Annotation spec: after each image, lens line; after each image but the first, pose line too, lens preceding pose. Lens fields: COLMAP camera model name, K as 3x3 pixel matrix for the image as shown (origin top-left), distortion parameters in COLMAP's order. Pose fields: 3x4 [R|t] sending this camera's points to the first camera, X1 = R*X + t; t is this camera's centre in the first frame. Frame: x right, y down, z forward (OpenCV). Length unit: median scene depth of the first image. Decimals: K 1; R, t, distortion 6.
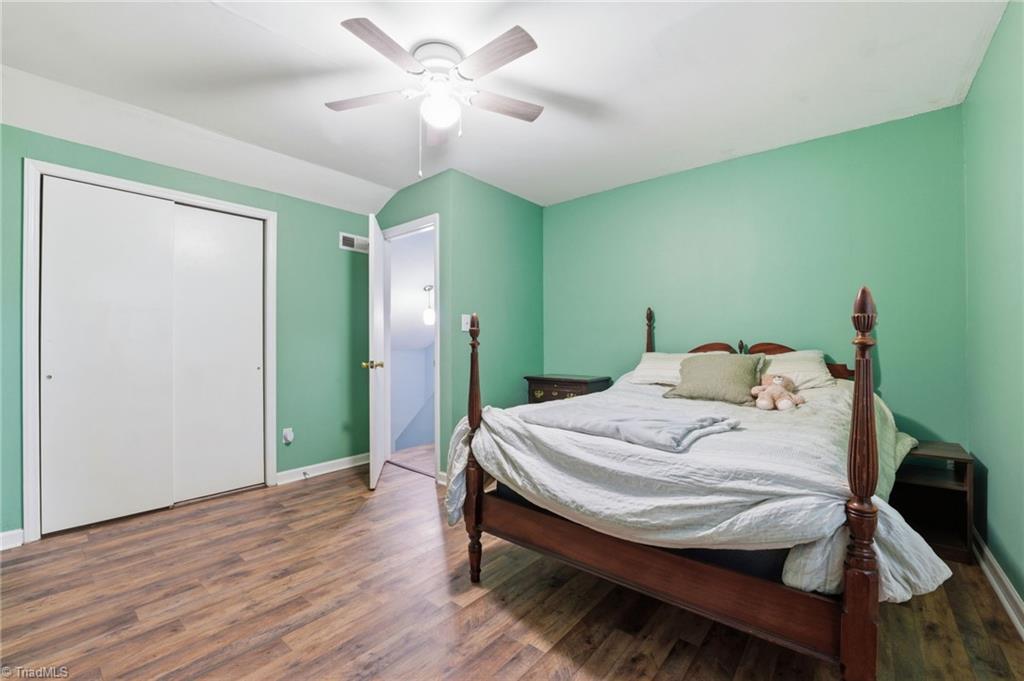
lens RADIAL K [[423.6, 0, 509.3], [0, 423.6, 344.0], [0, 0, 1]] dist [-0.019154, -0.000057]
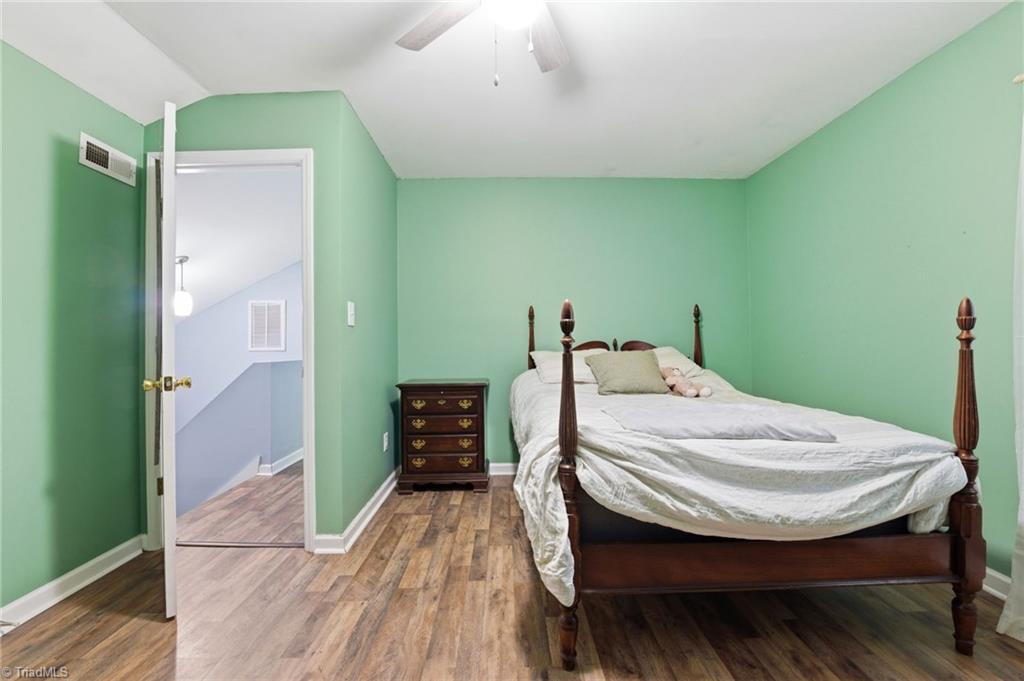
lens RADIAL K [[420.5, 0, 509.6], [0, 420.5, 337.7], [0, 0, 1]] dist [-0.020067, 0.000102]
pose [[0.755236, 0.002196, 0.655449, -0.694077], [0.008836, 0.999869, -0.013531, 0.002167], [-0.655394, 0.016011, 0.755118, 0.570193]]
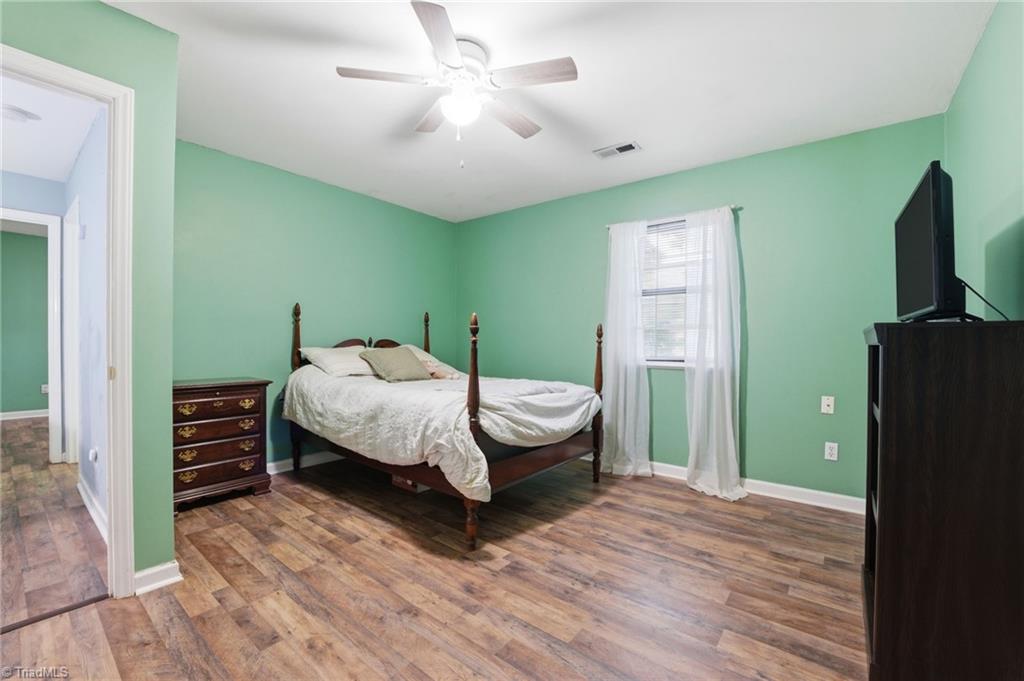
lens RADIAL K [[423.6, 0, 509.3], [0, 423.6, 344.0], [0, 0, 1]] dist [-0.019154, -0.000057]
pose [[-0.022719, -0.005808, 0.999725, -1.333686], [-0.007110, 0.999959, 0.005648, 0.003746], [-0.999717, -0.006979, -0.022759, 1.023797]]
